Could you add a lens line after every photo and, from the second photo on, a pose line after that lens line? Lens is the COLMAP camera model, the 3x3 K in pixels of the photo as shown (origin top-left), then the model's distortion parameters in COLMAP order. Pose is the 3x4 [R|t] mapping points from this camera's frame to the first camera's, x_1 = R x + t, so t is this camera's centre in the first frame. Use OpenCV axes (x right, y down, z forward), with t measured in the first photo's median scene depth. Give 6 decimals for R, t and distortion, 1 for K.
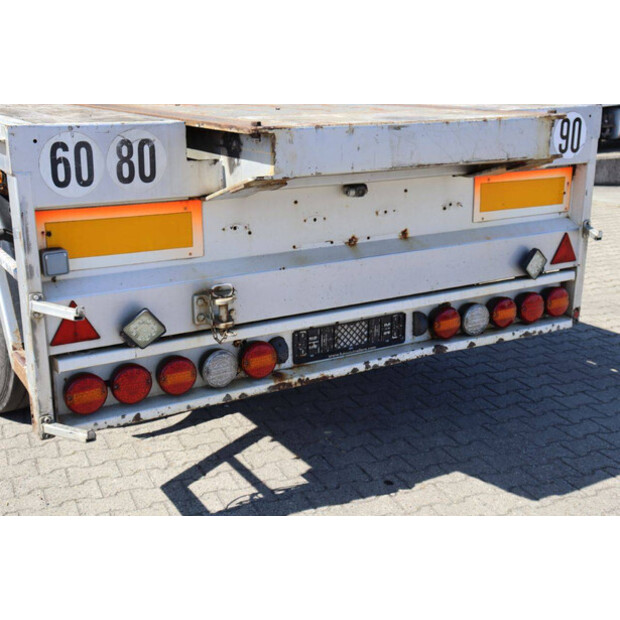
lens RADIAL K [[832.7, 0, 310.6], [0, 832.7, 304.4], [0, 0, 1]] dist [0.066130, 0.000000]
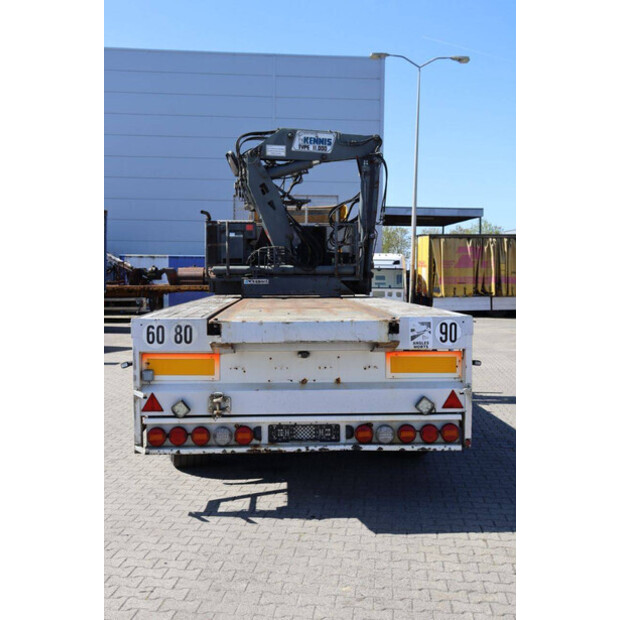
lens RADIAL K [[777.8, 0, 309.6], [0, 777.8, 315.0], [0, 0, 1]] dist [0.022788, 0.000000]
pose [[0.873765, 0.019936, -0.485939, 0.919877], [-0.127527, 0.973590, -0.189365, 0.112191], [0.469331, 0.227431, 0.853231, -0.549492]]
